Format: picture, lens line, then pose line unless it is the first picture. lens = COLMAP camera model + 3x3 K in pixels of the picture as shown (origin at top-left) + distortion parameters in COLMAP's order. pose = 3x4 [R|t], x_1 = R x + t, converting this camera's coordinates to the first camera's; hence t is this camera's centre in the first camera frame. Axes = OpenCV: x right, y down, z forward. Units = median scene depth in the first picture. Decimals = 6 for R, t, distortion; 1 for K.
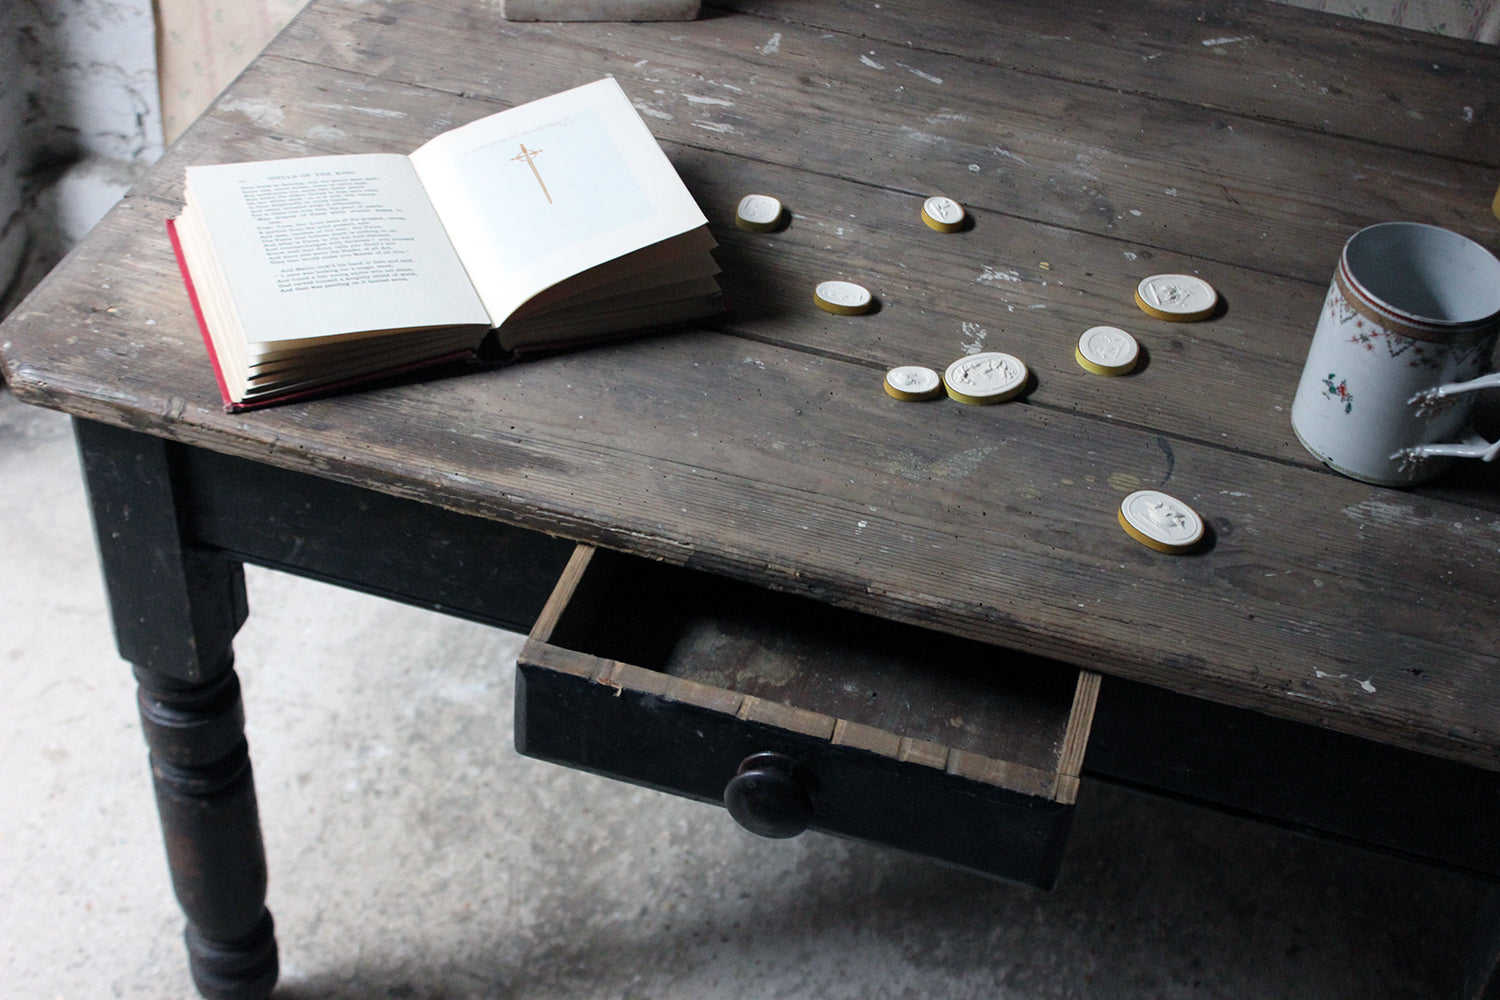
lens RADIAL K [[2104.3, 0, 767.2], [0, 2104.3, 499.4], [0, 0, 1]] dist [-0.052941, 0.125588]
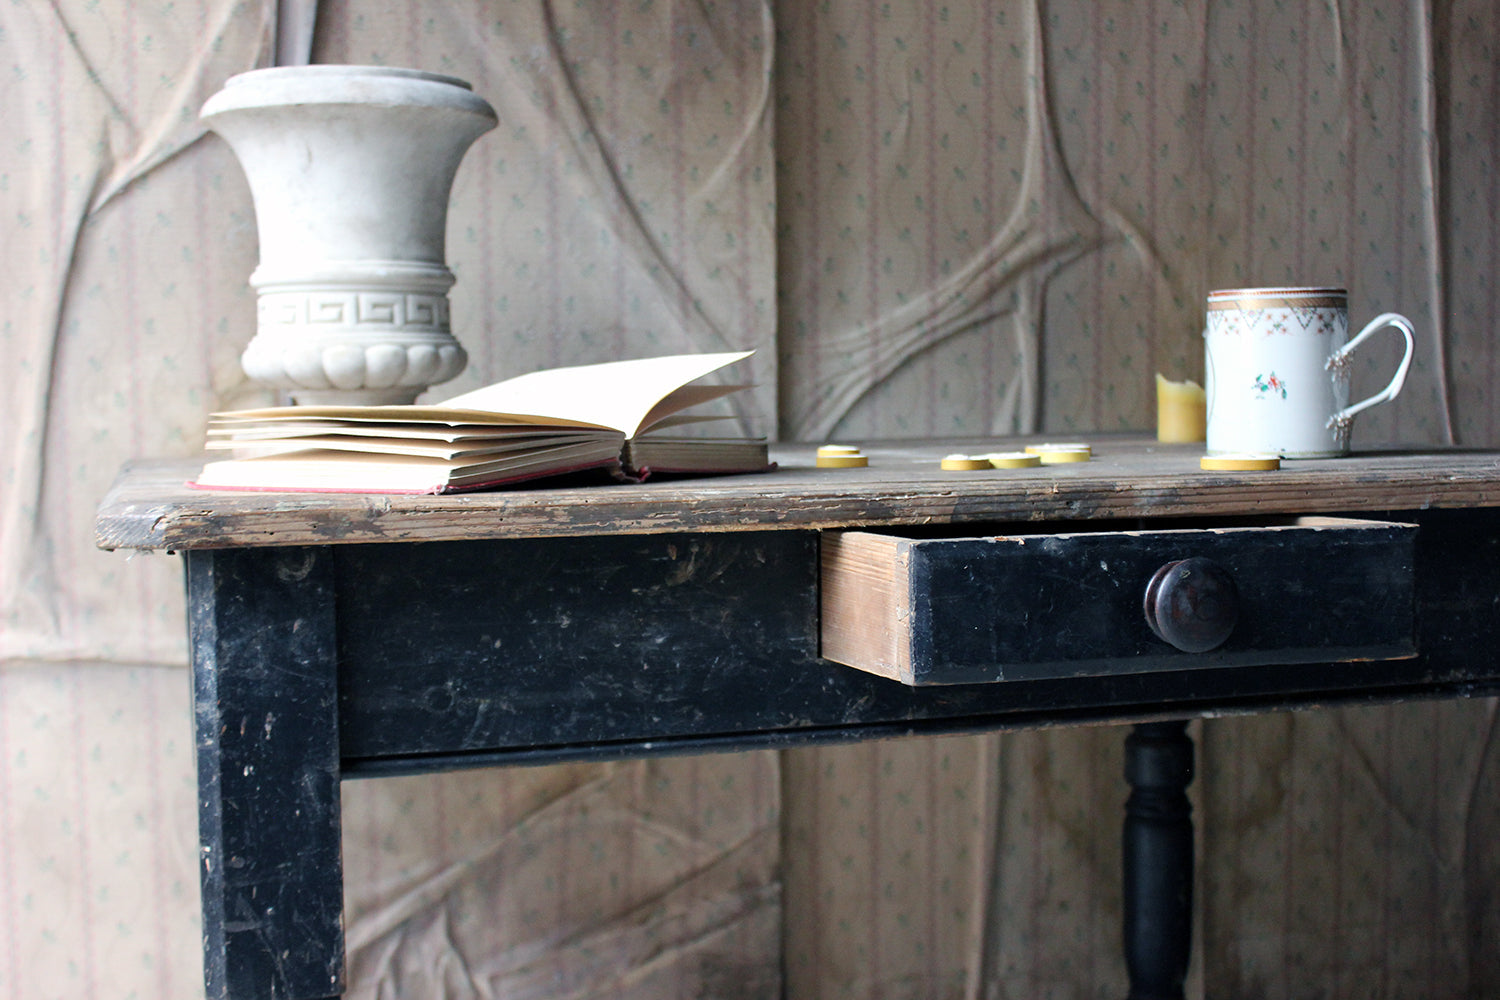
lens RADIAL K [[1891.6, 0, 768.3], [0, 1891.6, 502.1], [0, 0, 1]] dist [-0.083524, 0.102062]
pose [[0.827907, -0.116864, 0.548555, -0.510403], [0.424942, 0.769031, -0.477510, 0.353103], [-0.366052, 0.628438, 0.686347, 0.356371]]
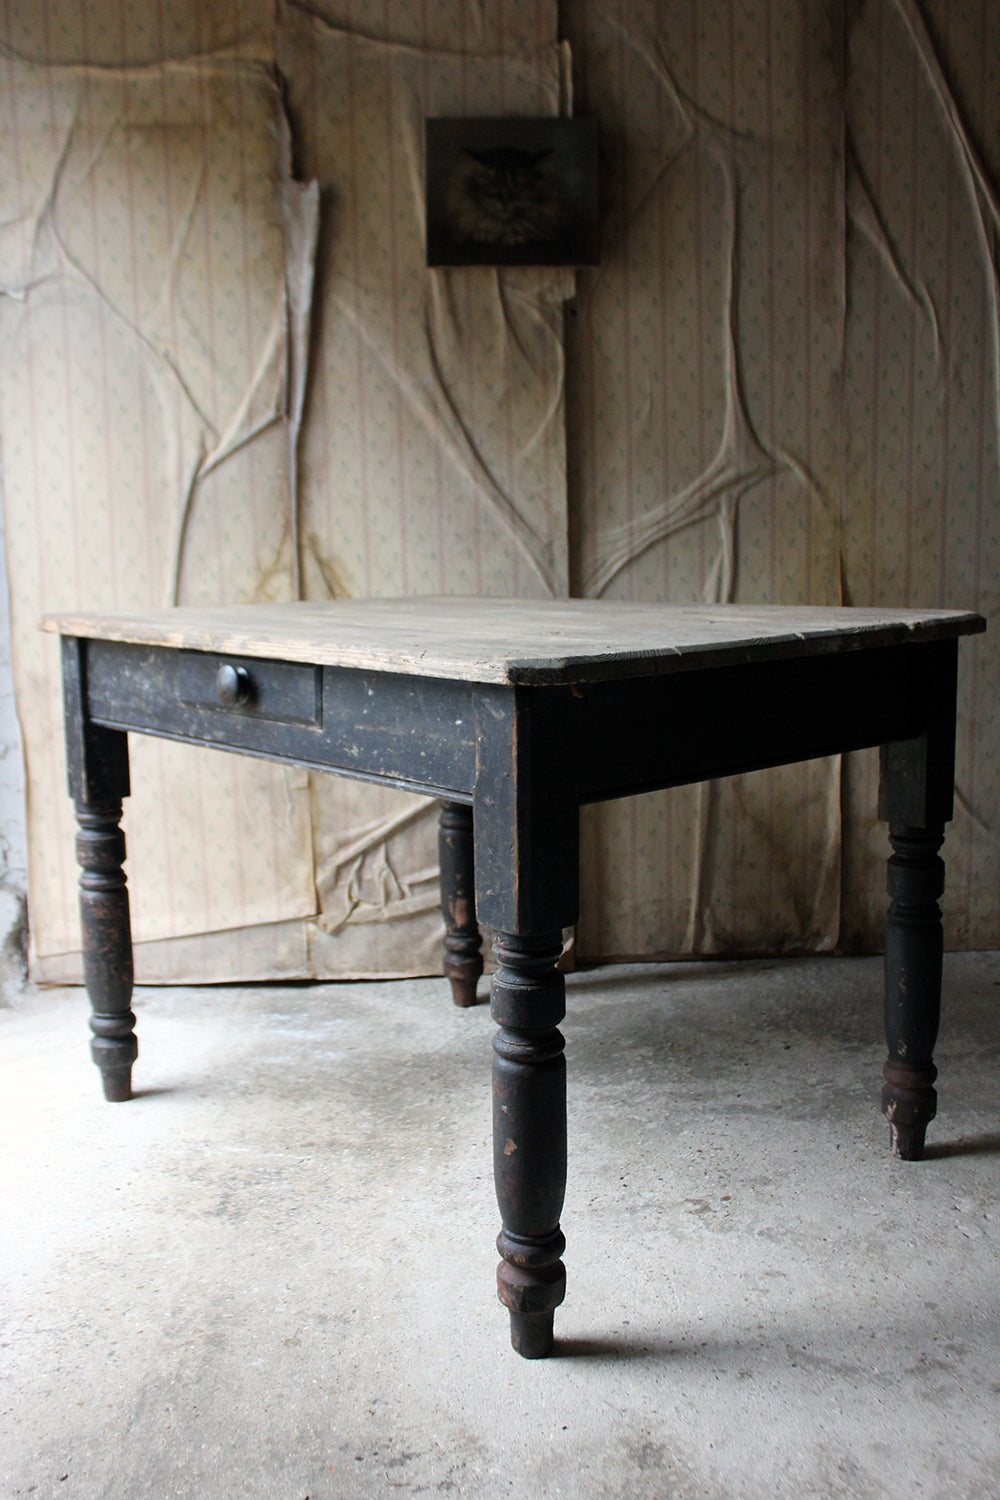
lens RADIAL K [[1473.4, 0, 506.1], [0, 1473.4, 758.9], [0, 0, 1]] dist [-0.139641, 0.154509]
pose [[0.944190, -0.146623, 0.294968, -0.409115], [0.283990, 0.816044, -0.503410, 0.771248], [-0.166896, 0.559083, 0.812141, -0.135601]]
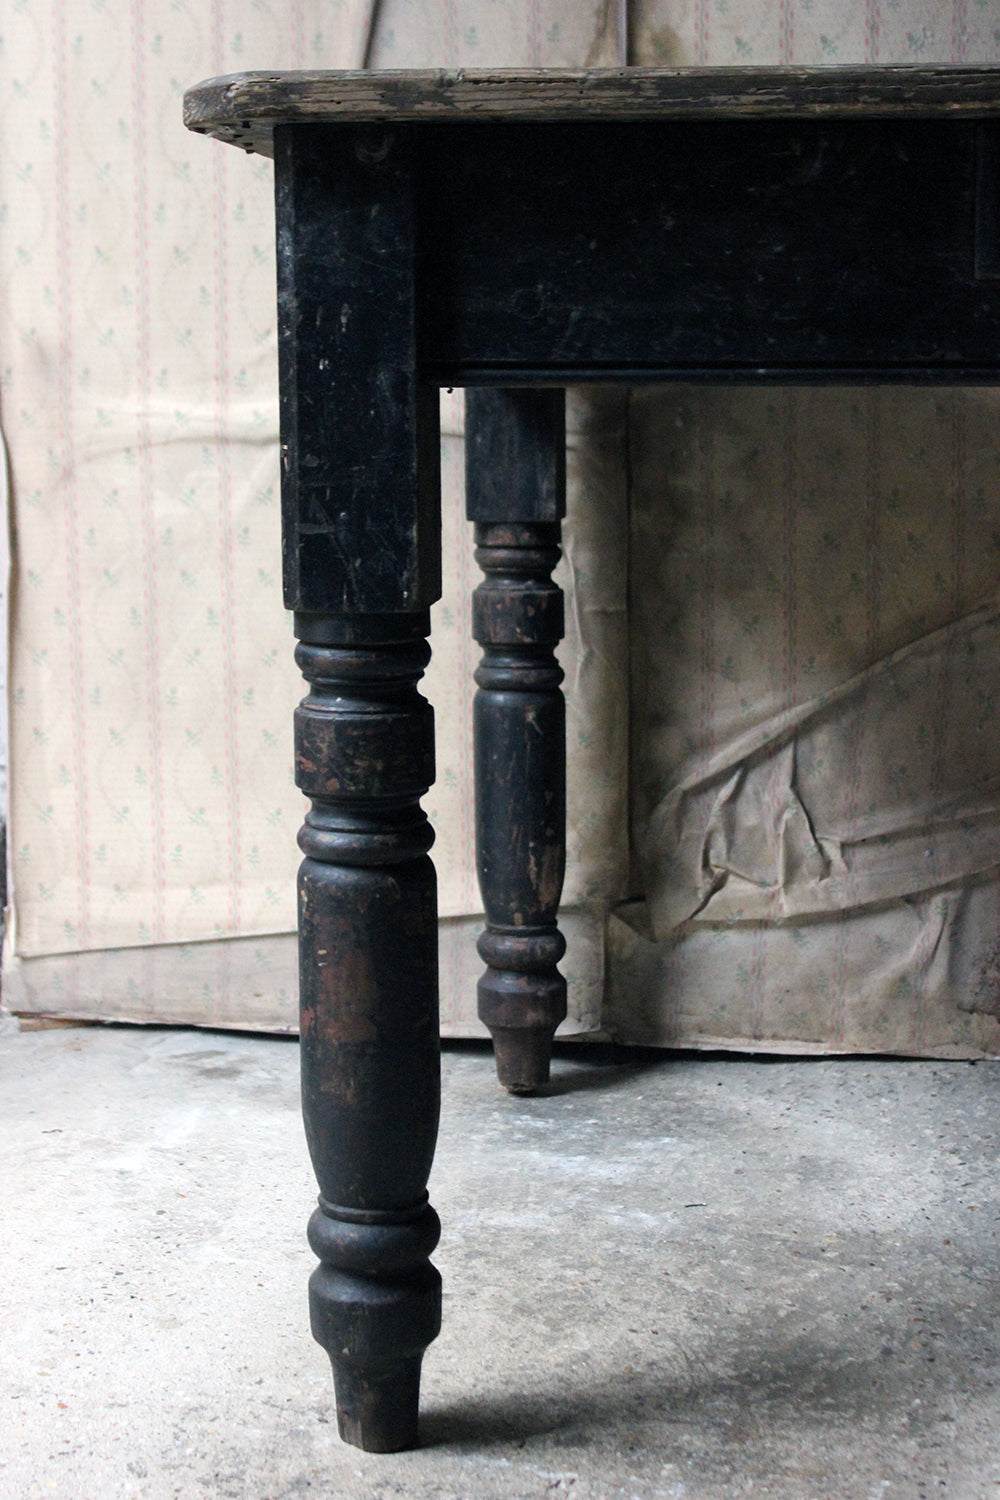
lens RADIAL K [[2512.7, 0, 515.6], [0, 2512.7, 750.6], [0, 0, 1]] dist [-0.018781, 0.158986]
pose [[0.987929, -0.099680, 0.118575, -0.336568], [0.148001, 0.833372, -0.532528, 0.595899], [-0.045735, 0.543649, 0.838066, 0.312625]]
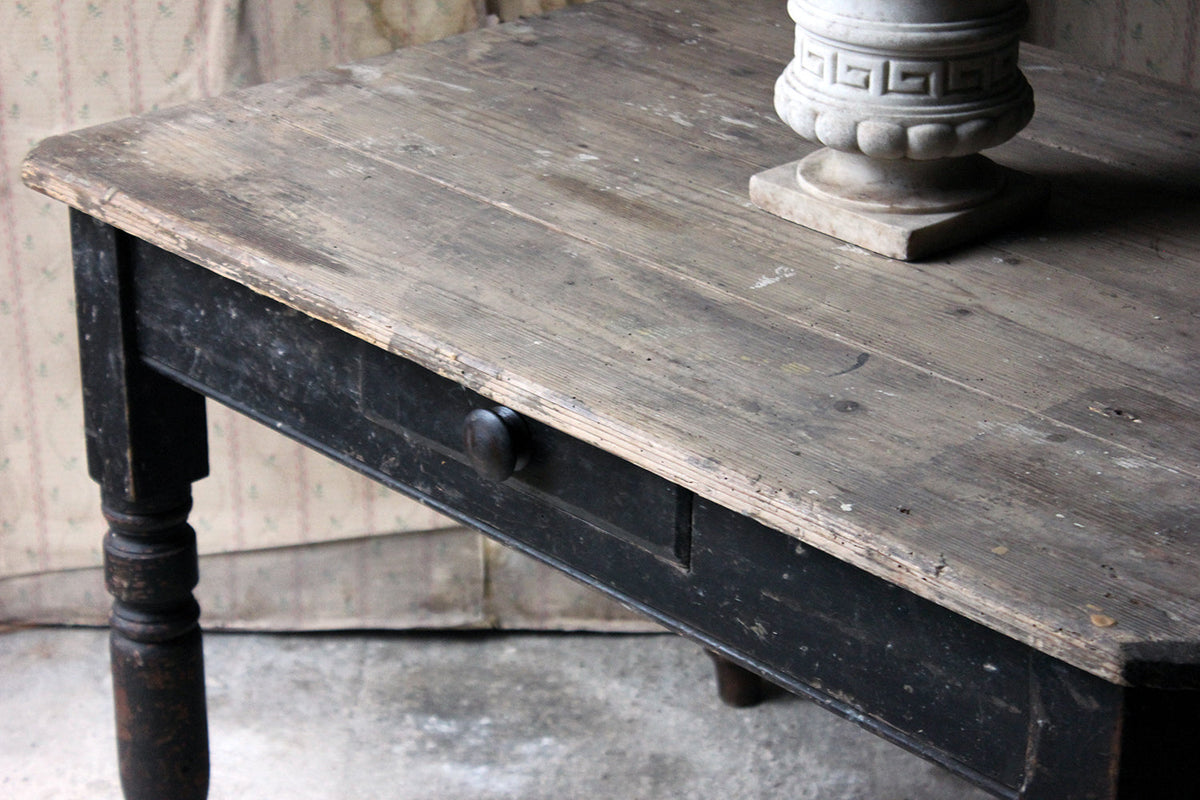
lens RADIAL K [[2859.6, 0, 625.5], [0, 2859.6, 396.6], [0, 0, 1]] dist [0.059307, 0.497693]
pose [[0.961267, -0.180799, 0.208032, -0.432755], [0.235682, 0.930525, -0.280318, 0.408331], [-0.142898, 0.318490, 0.937094, -0.382083]]
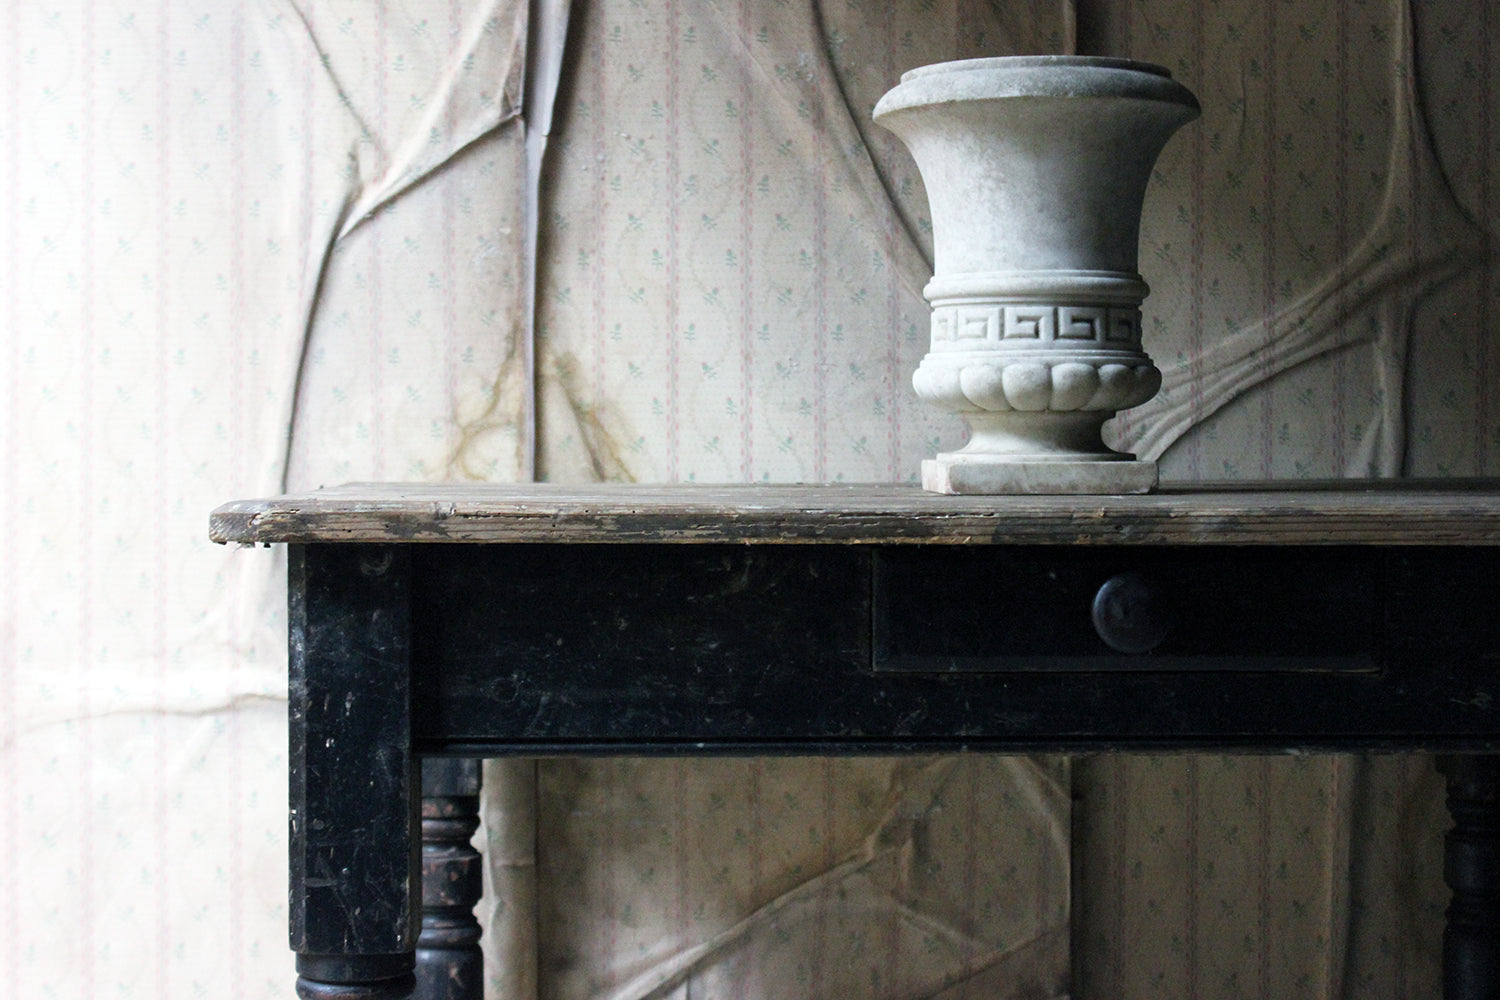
lens RADIAL K [[2685.2, 0, 743.2], [0, 2685.2, 485.7], [0, 0, 1]] dist [-0.003117, 0.061207]
pose [[0.949908, -0.078572, 0.302491, -0.467097], [0.256458, 0.749129, -0.610766, 0.664853], [-0.178616, 0.657748, 0.731754, 0.043796]]
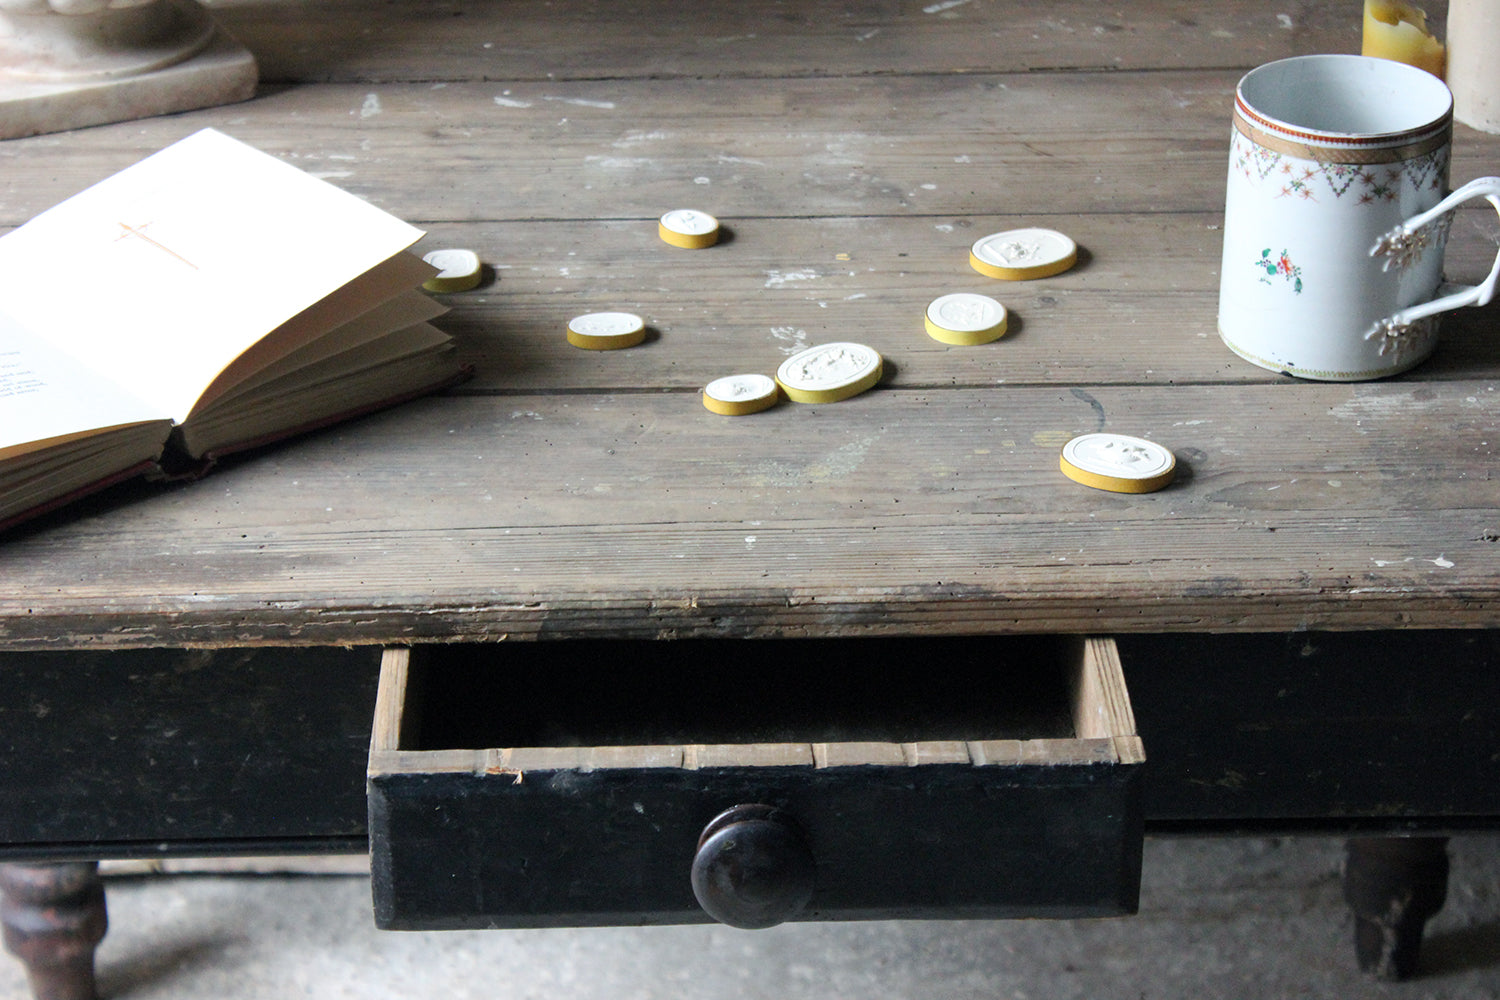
lens RADIAL K [[3562.4, 0, 780.6], [0, 3562.4, 499.9], [0, 0, 1]] dist [0.060238, 0.461610]
pose [[0.949426, -0.206528, 0.236509, -0.207952], [0.255063, 0.946576, -0.197323, 0.216393], [-0.183122, 0.247668, 0.951382, -0.180681]]
